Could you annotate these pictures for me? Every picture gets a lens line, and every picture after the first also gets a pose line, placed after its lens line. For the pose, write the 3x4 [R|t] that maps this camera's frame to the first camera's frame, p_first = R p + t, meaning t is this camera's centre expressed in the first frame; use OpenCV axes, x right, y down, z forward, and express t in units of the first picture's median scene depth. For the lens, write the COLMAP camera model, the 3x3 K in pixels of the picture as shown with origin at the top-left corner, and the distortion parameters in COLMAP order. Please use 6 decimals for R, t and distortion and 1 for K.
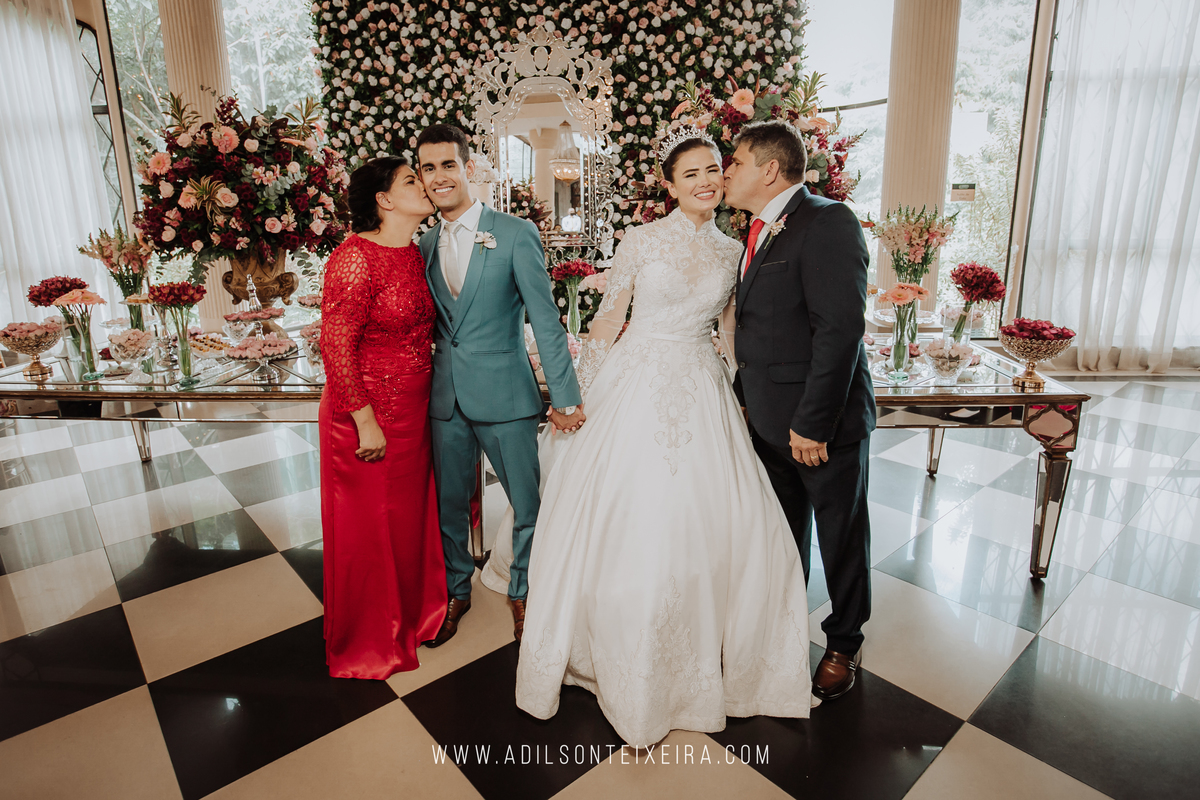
lens RADIAL K [[679.1, 0, 578.2], [0, 679.1, 363.7], [0, 0, 1]] dist [-0.031348, -0.000193]
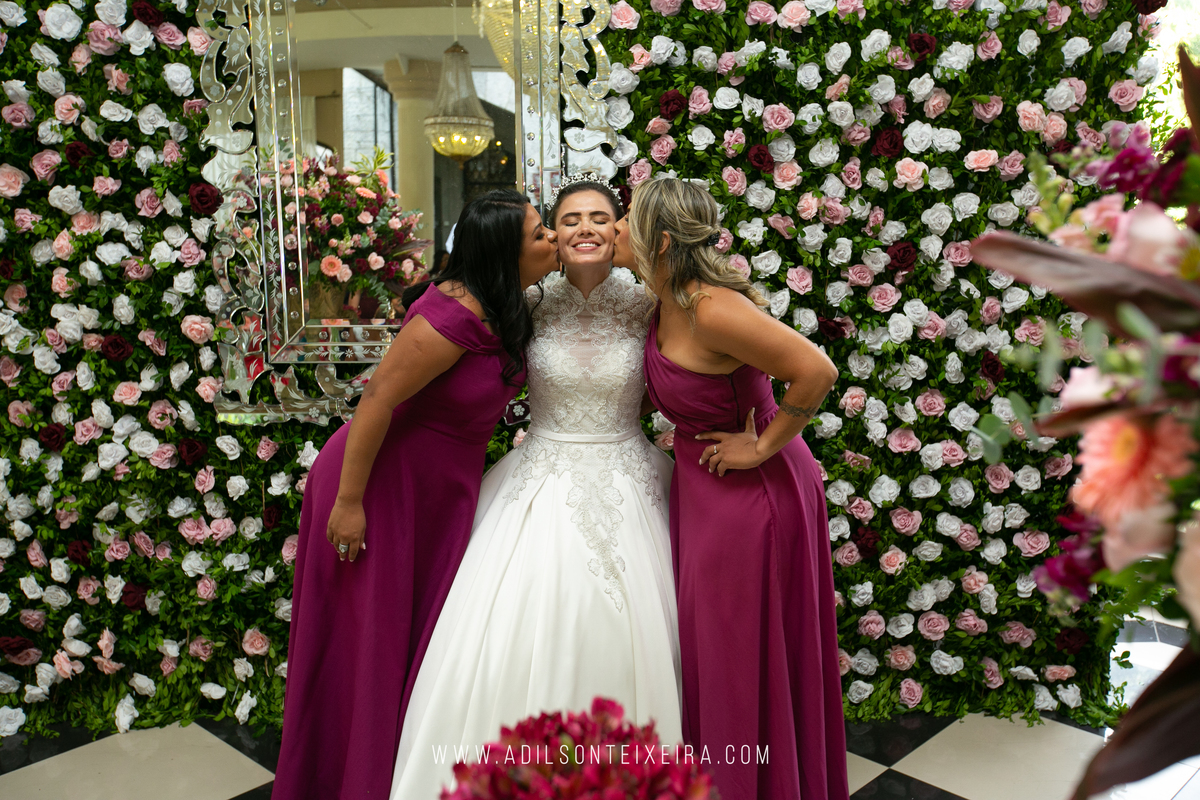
lens RADIAL K [[1165.7, 0, 600.0], [0, 1165.7, 400.0], [0, 0, 1]] dist [0.005241, 0.164841]
pose [[0.994391, -0.003396, 0.105710, -0.017690], [0.009614, 0.998249, -0.058368, -0.126956], [-0.105327, 0.059057, 0.992682, 0.440578]]
